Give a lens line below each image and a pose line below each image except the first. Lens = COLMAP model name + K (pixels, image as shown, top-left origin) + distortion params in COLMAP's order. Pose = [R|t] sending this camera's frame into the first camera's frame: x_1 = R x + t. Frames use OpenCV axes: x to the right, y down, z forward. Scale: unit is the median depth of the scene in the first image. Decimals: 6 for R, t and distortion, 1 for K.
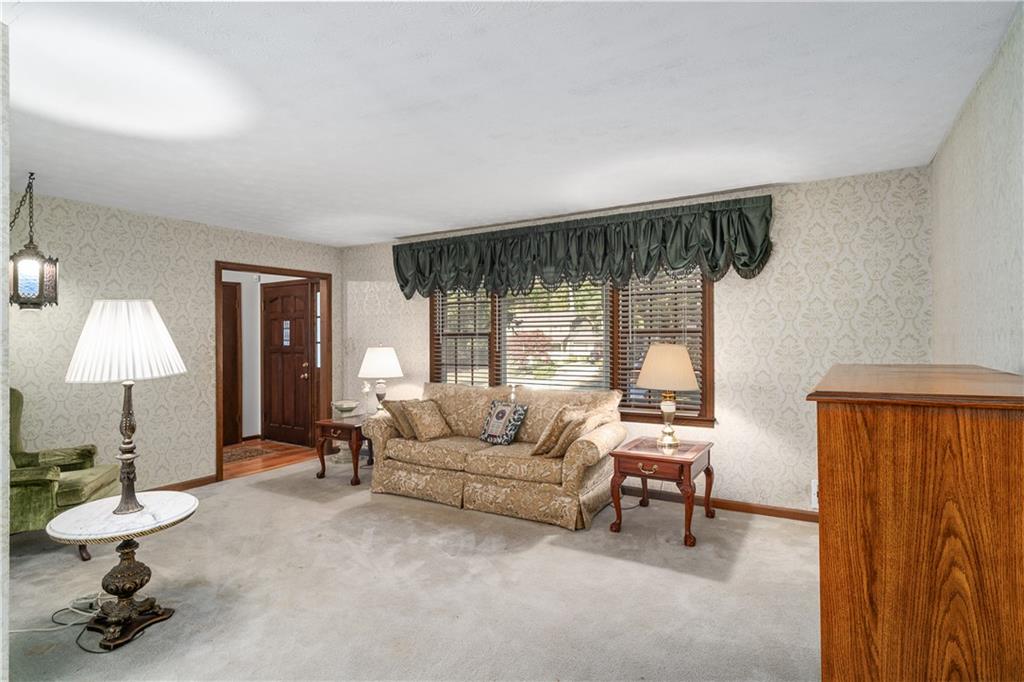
lens RADIAL K [[527.9, 0, 512.0], [0, 527.9, 341.0], [0, 0, 1]] dist [-0.011228, -0.000395]
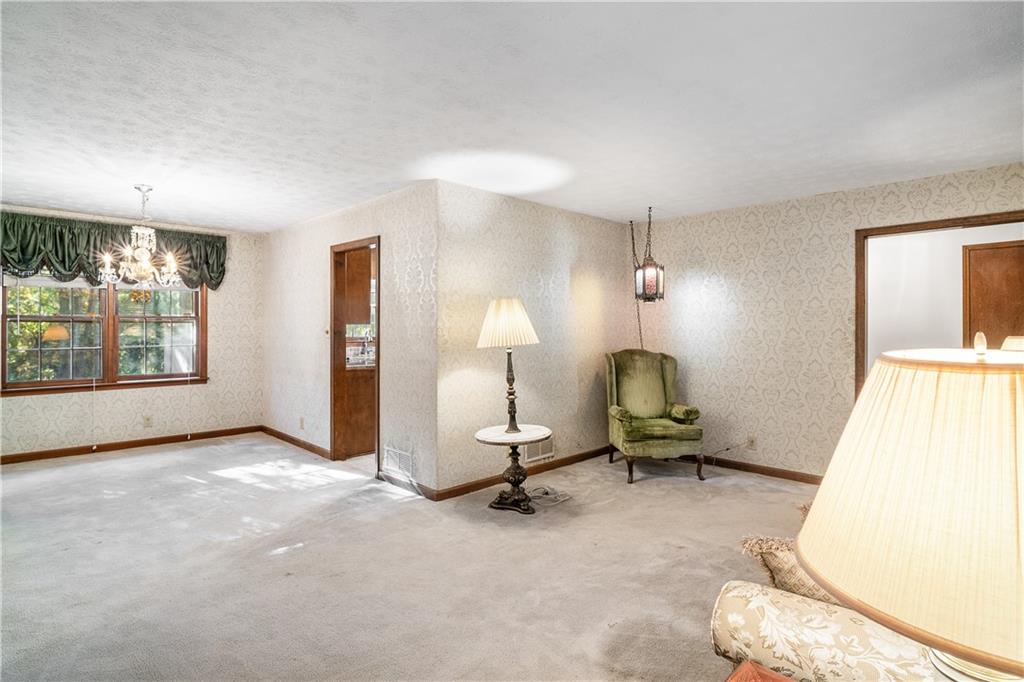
lens RADIAL K [[527.6, 0, 514.9], [0, 527.6, 326.6], [0, 0, 1]] dist [-0.001034, -0.000709]
pose [[-0.245576, 0.005678, -0.969361, 0.574204], [-0.000156, 0.999983, 0.005897, -0.003002], [0.969377, 0.001599, -0.245571, 0.985724]]
